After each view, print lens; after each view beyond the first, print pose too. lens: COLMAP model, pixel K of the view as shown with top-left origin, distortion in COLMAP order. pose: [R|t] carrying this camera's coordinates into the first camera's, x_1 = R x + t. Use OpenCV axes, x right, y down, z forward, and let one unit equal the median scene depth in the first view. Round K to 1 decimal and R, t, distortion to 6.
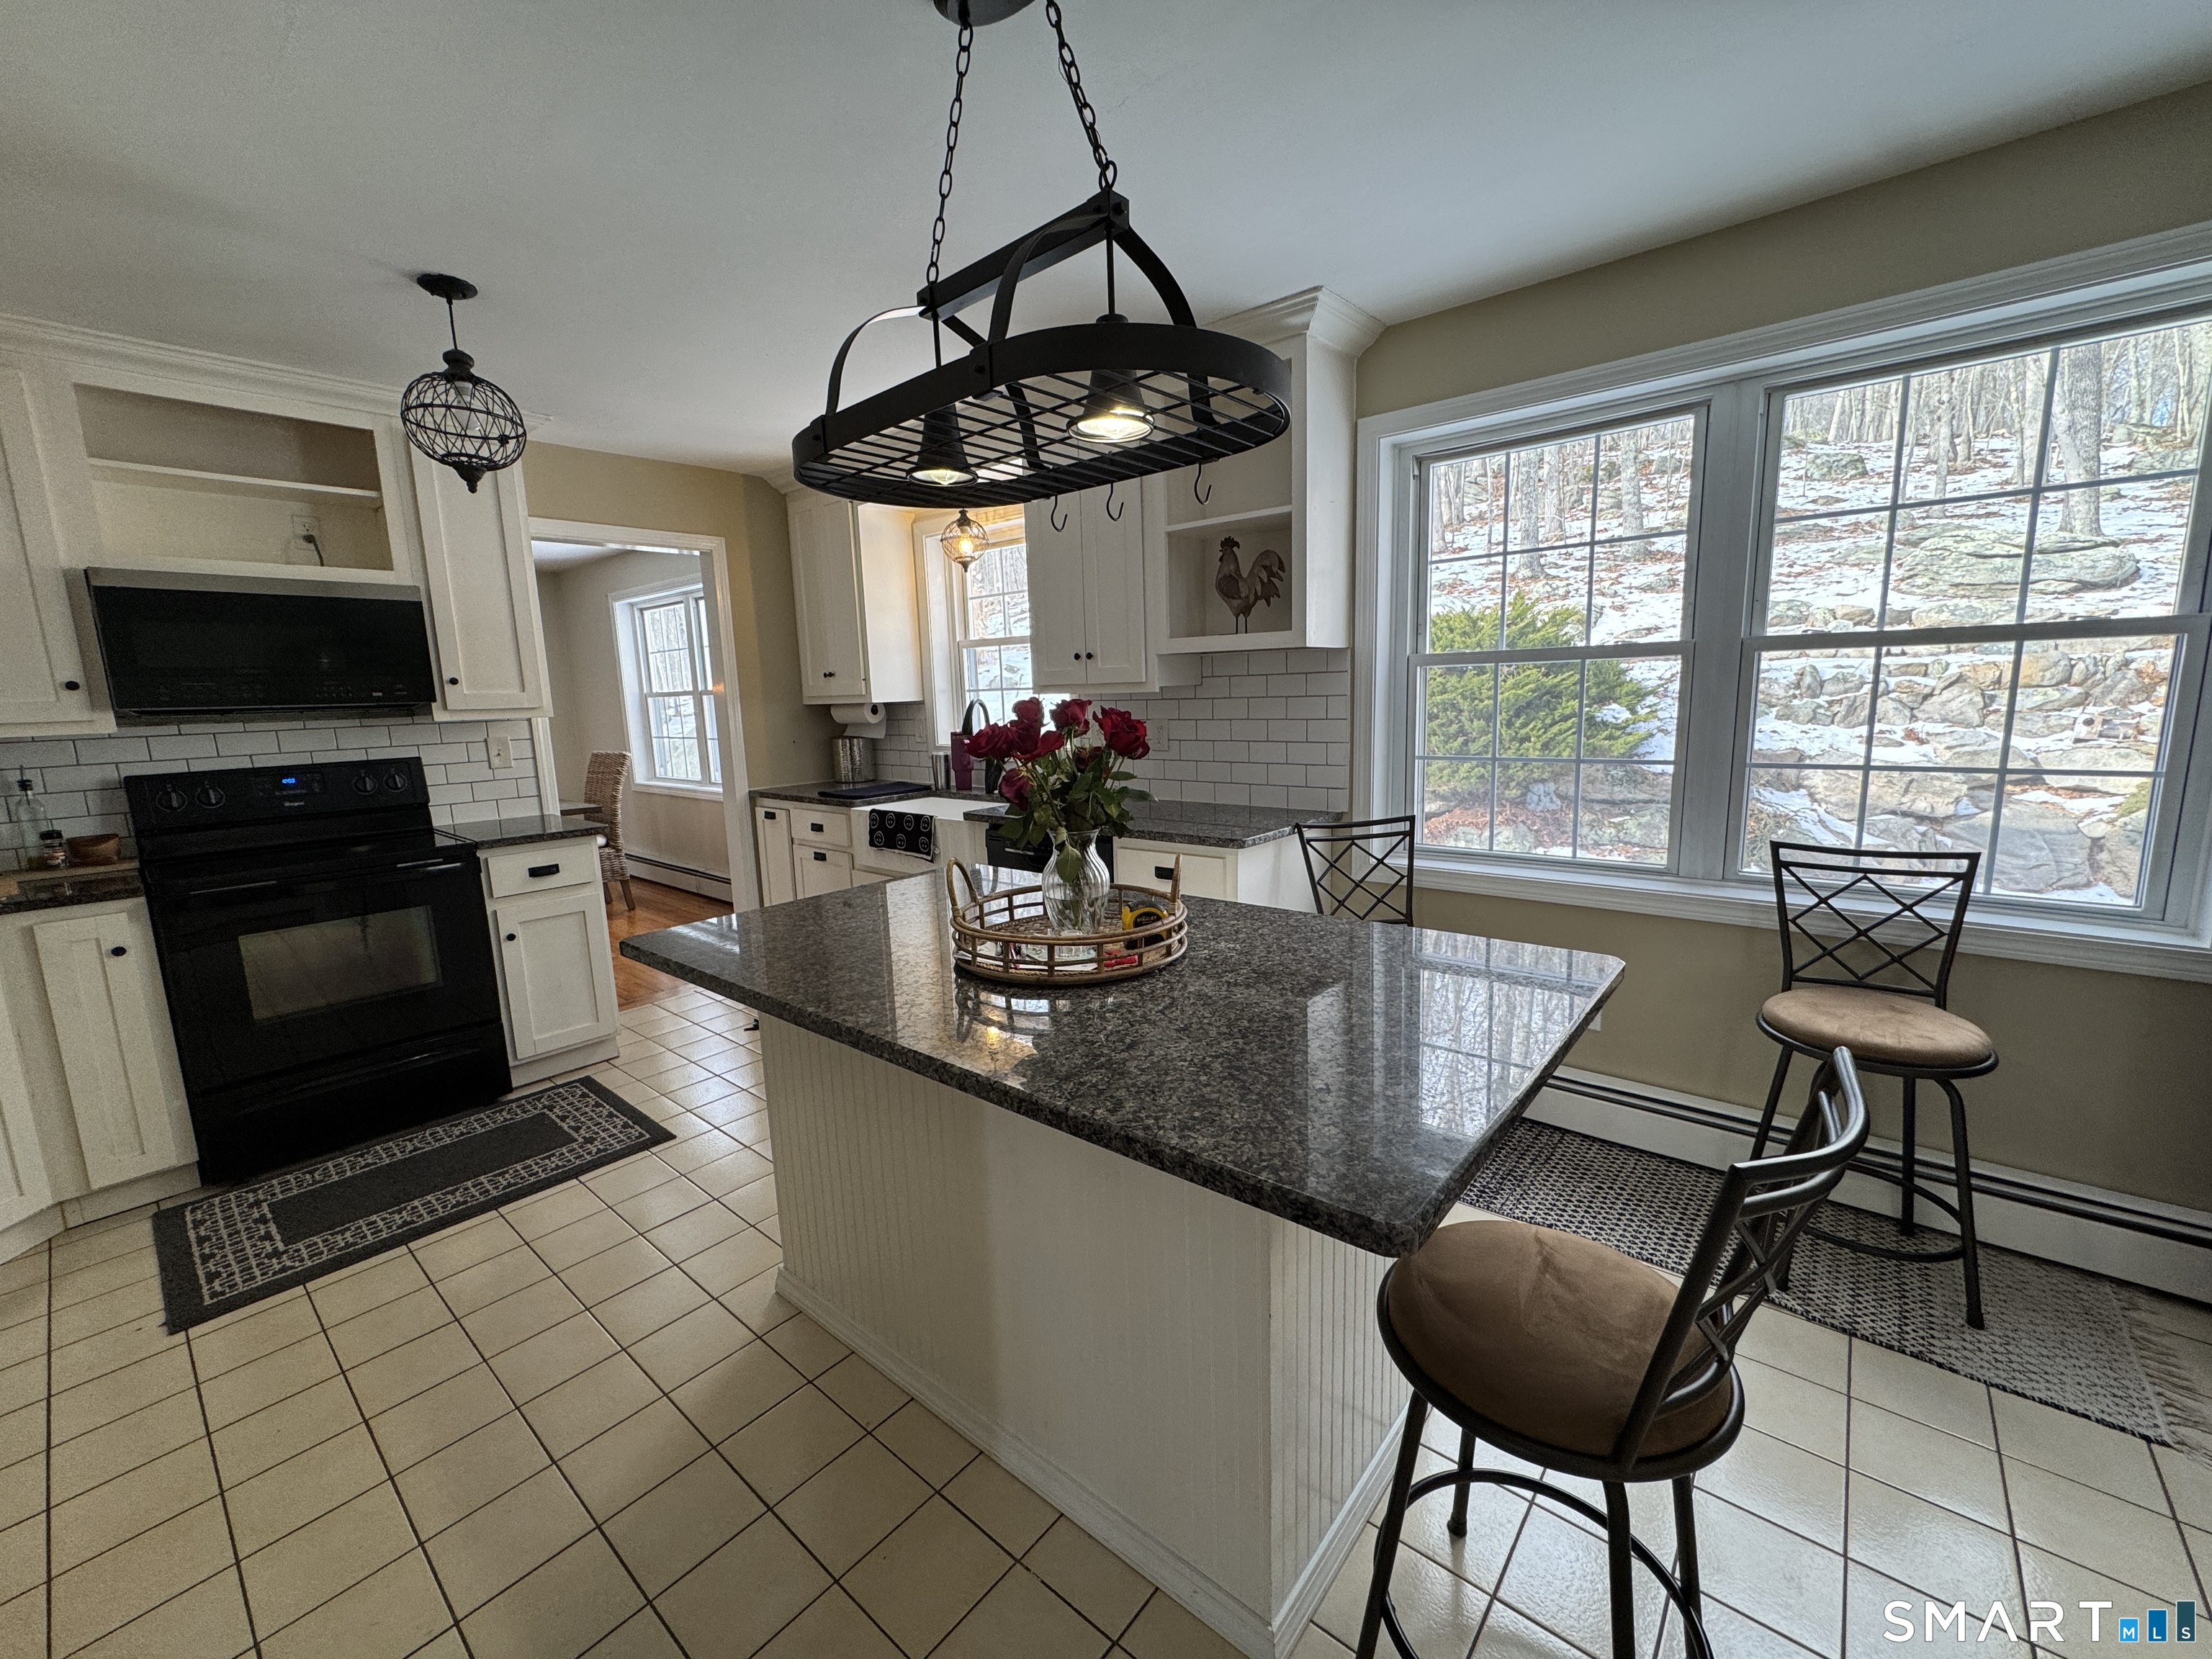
lens RADIAL K [[880.3, 0, 1104.7], [0, 880.3, 832.6], [0, 0, 1]] dist [-0.004101, 0.000302]
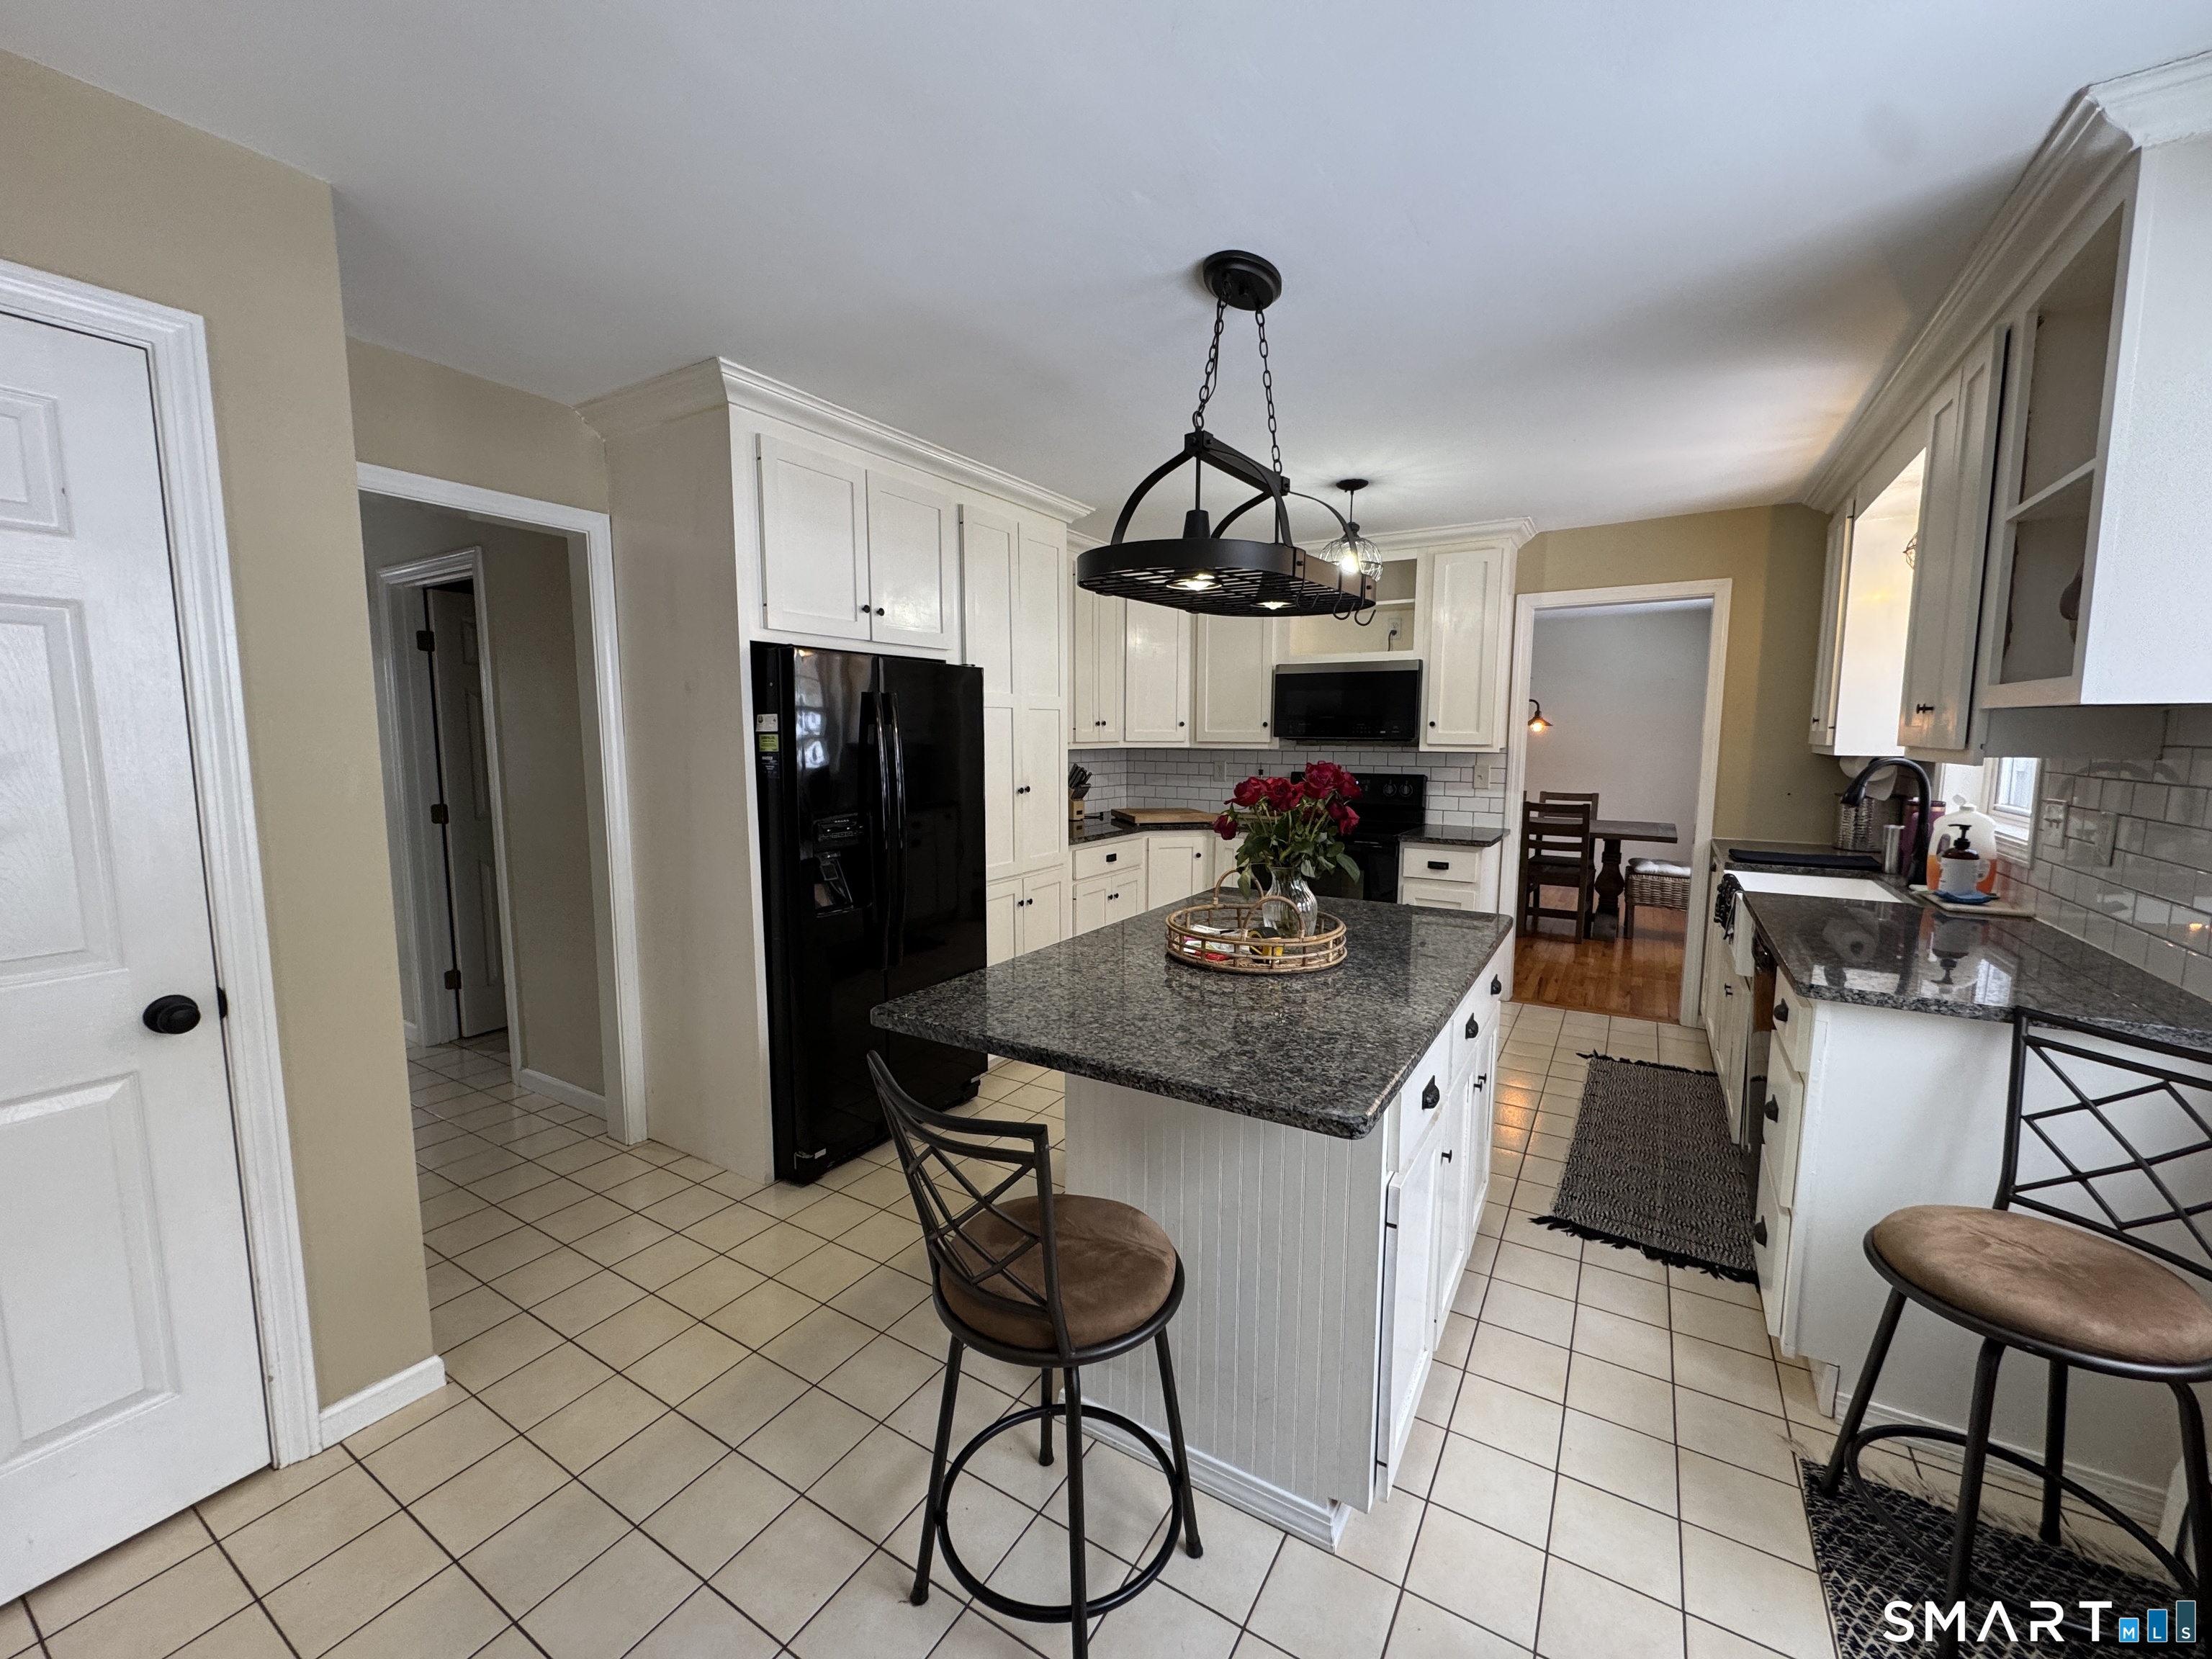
lens RADIAL K [[880.3, 0, 1104.7], [0, 880.3, 832.6], [0, 0, 1]] dist [-0.004101, 0.000302]
pose [[0.152329, 0.142824, -0.977956, 0.624806], [-0.164434, 0.979374, 0.117418, -0.084308], [0.974555, 0.142923, 0.172672, 0.277512]]
